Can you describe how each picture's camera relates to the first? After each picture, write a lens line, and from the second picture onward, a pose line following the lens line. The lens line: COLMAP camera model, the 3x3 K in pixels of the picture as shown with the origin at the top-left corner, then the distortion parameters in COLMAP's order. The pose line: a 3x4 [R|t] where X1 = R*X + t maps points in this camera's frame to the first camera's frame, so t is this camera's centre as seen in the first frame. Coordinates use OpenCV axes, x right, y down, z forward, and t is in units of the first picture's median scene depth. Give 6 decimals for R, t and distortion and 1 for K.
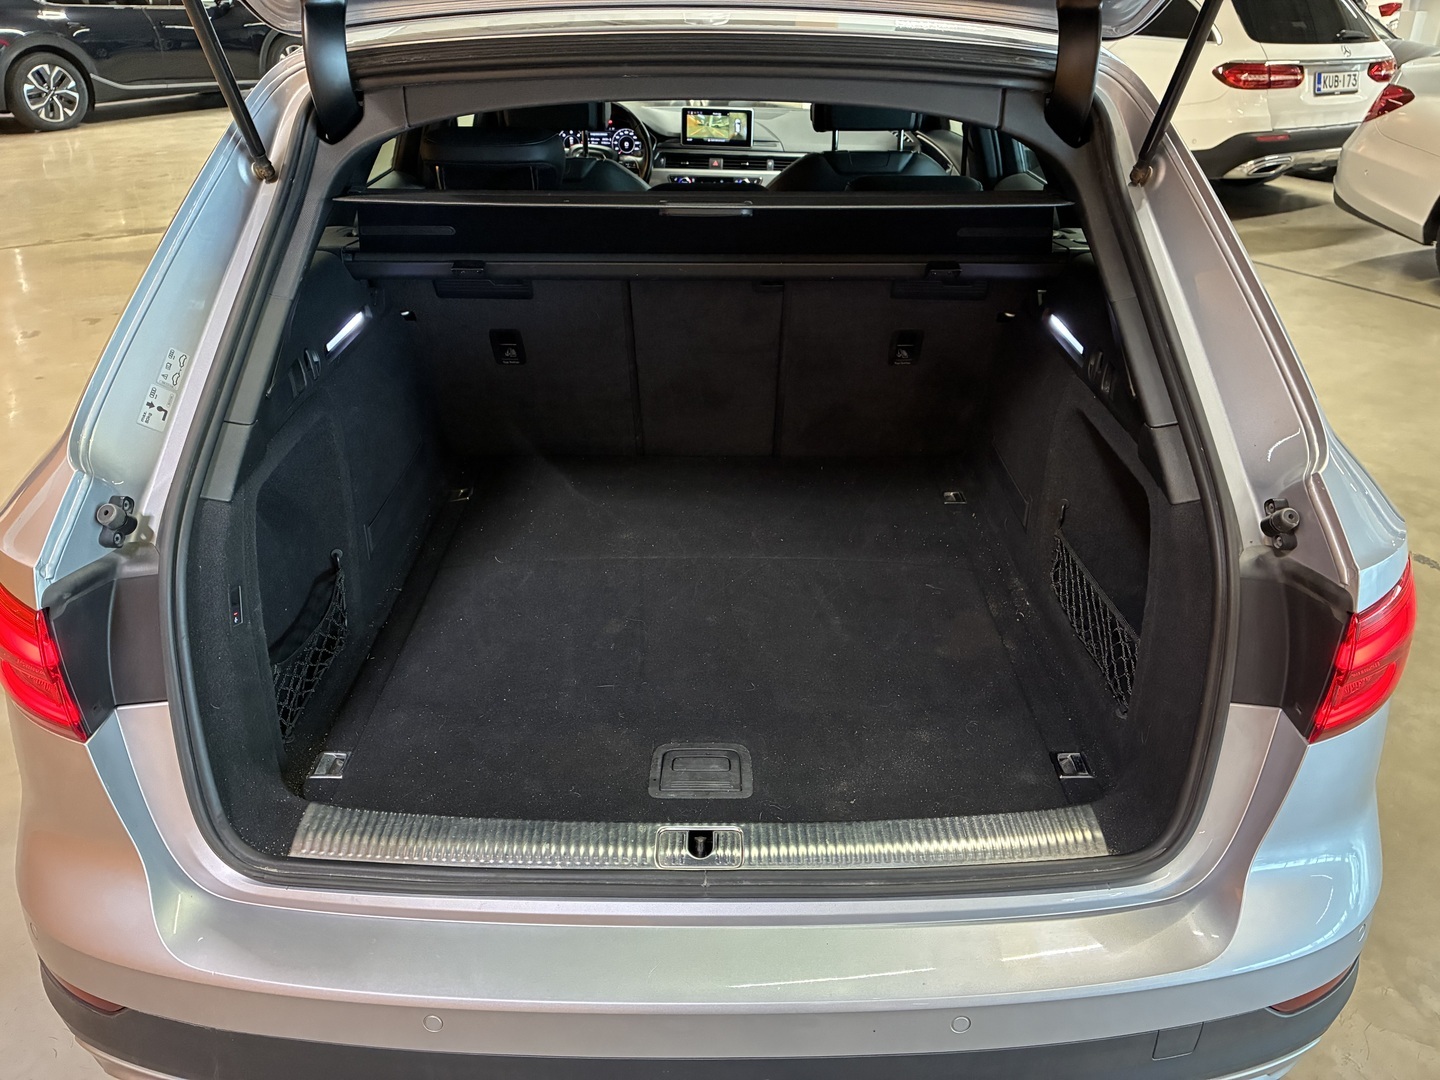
lens RADIAL K [[1094.3, 0, 687.4], [0, 1094.3, 535.7], [0, 0, 1]] dist [0.029488, -0.051969]
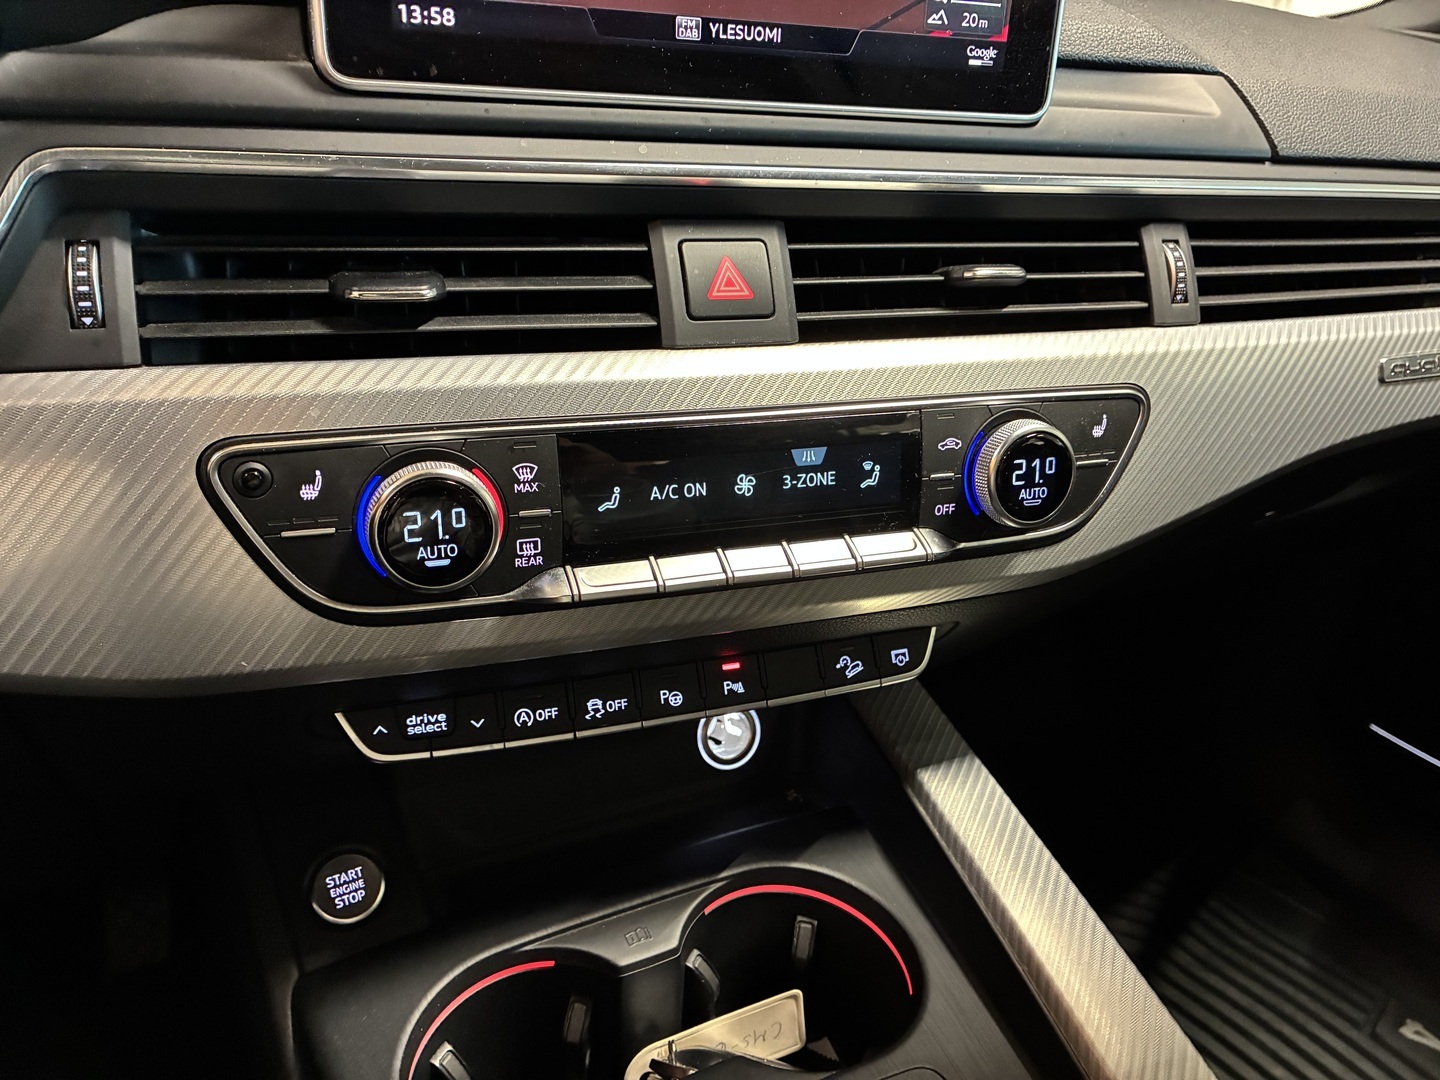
lens RADIAL K [[1135.5, 0, 720.0], [0, 1135.5, 540.0], [0, 0, 1]] dist [0.049935, 0.000585]
pose [[0.870867, -0.154851, 0.466489, -0.024959], [0.183332, 0.982921, -0.015973, -0.309873], [-0.456048, 0.099433, 0.884383, 0.897512]]
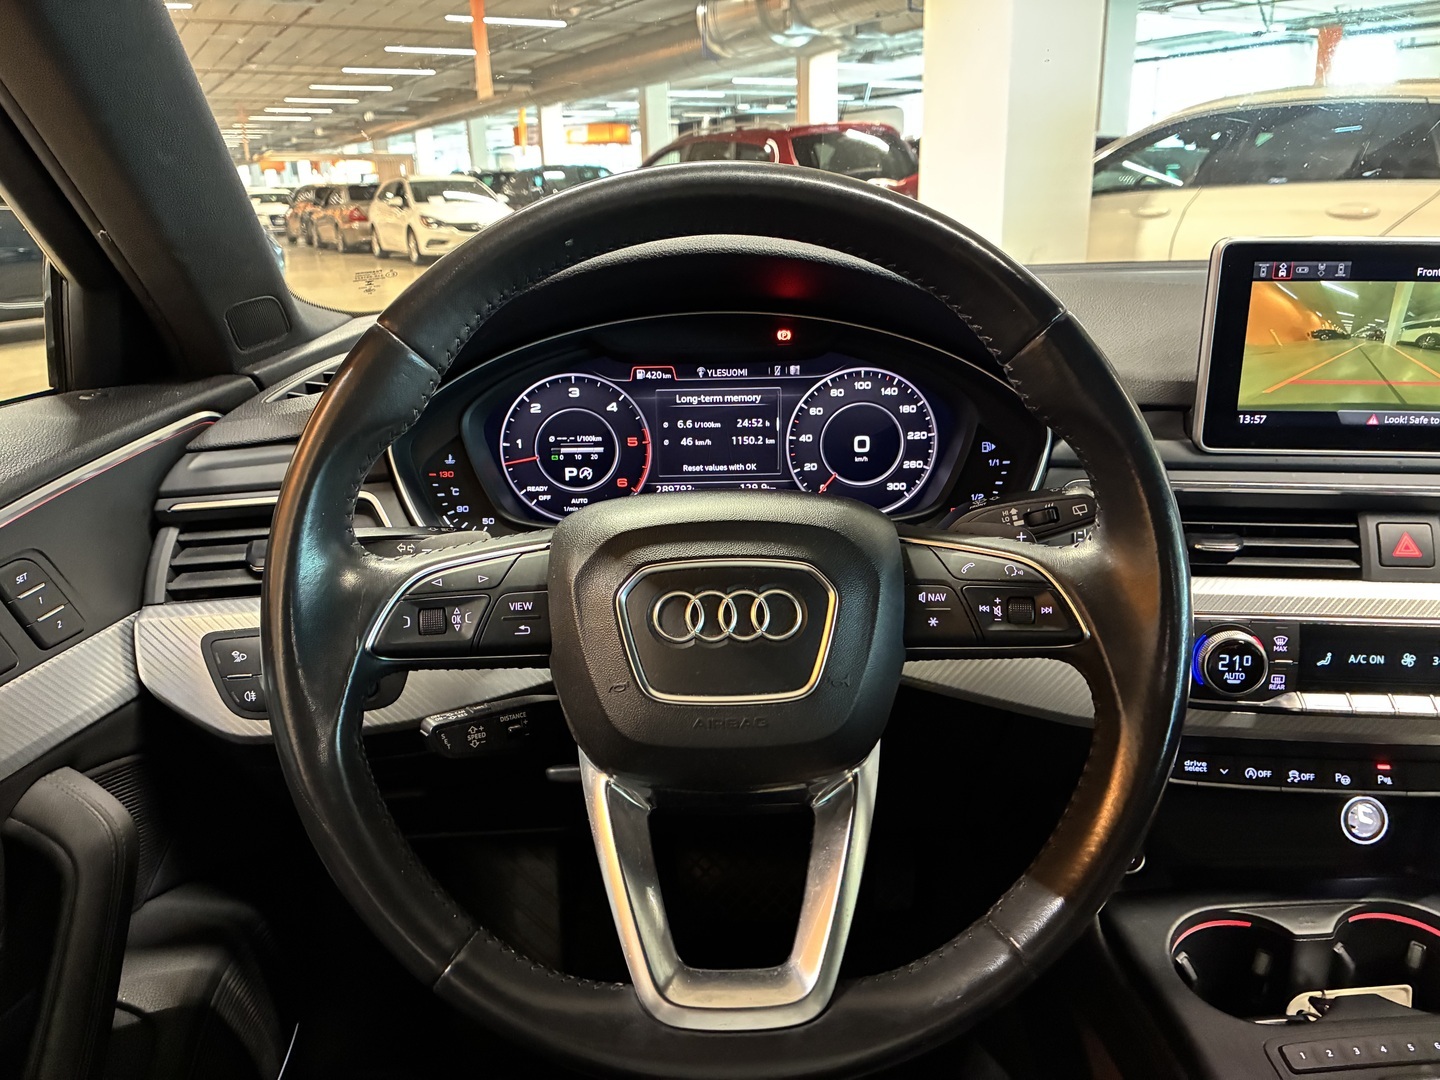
lens RADIAL K [[1073.0, 0, 721.2], [0, 1073.0, 516.8], [0, 0, 1]] dist [0.025009, -0.051872]
pose [[0.999314, -0.030953, 0.020314, -0.083932], [0.034193, 0.981995, -0.185786, -0.310317], [-0.014197, 0.186353, 0.982380, 0.819392]]
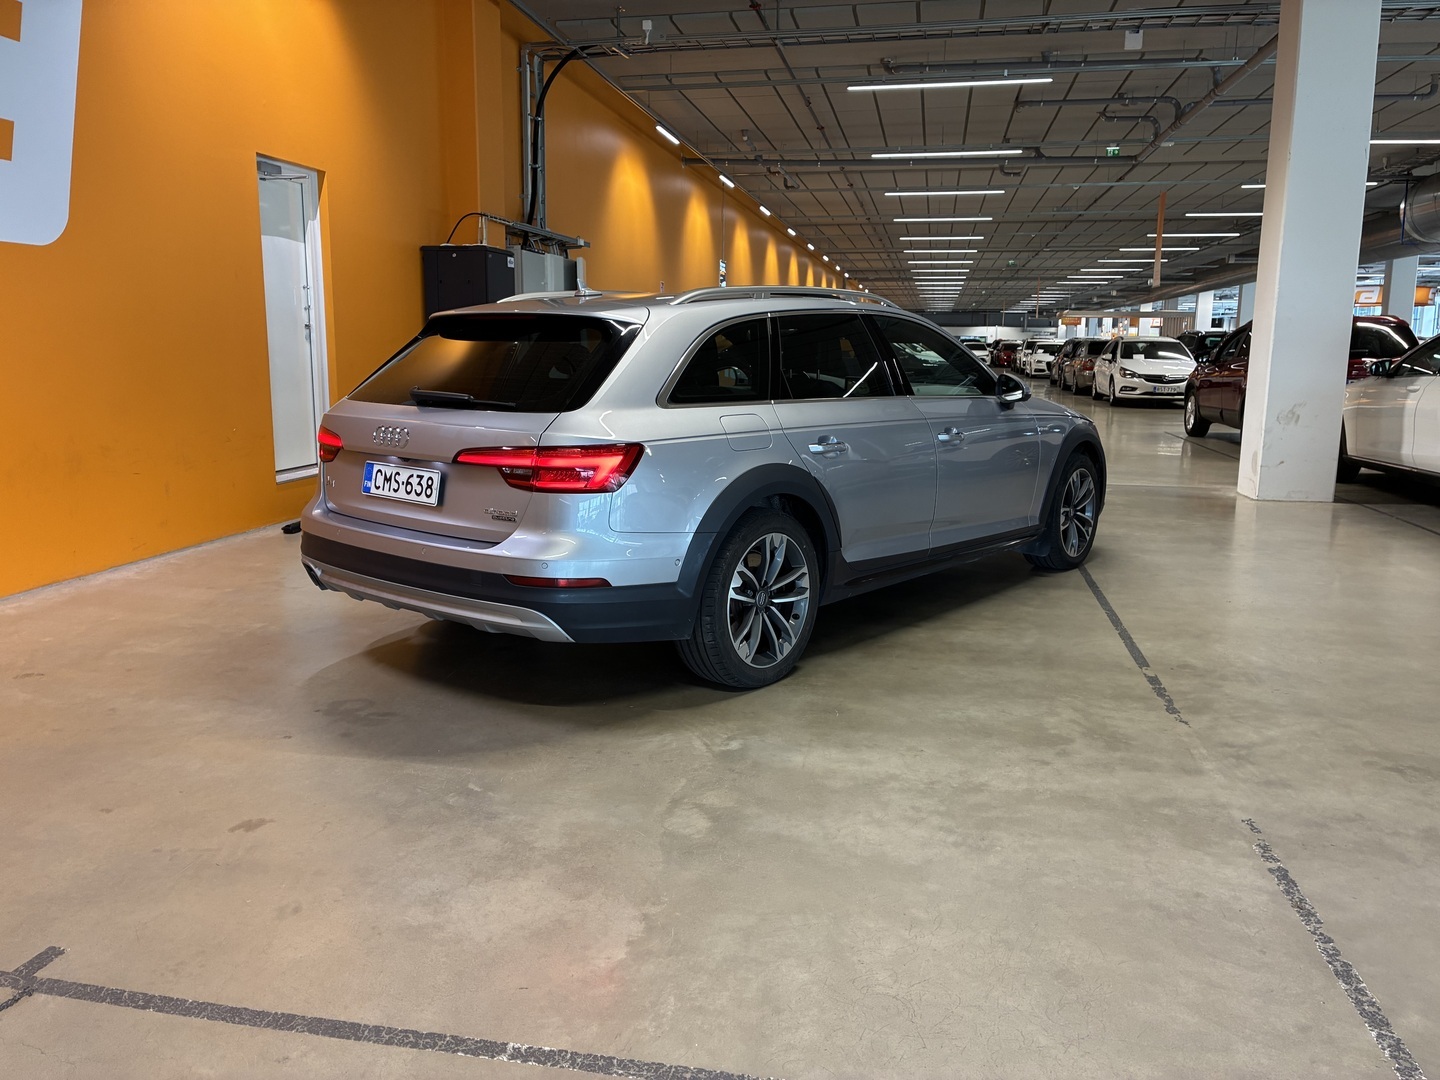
lens RADIAL K [[1086.7, 0, 730.5], [0, 1086.7, 546.3], [0, 0, 1]] dist [0.029081, -0.032267]
pose [[0.776793, 0.125197, -0.617186, 0.874379], [-0.302454, 0.933780, -0.191252, 0.231575], [0.552372, 0.335233, 0.763219, -0.302681]]
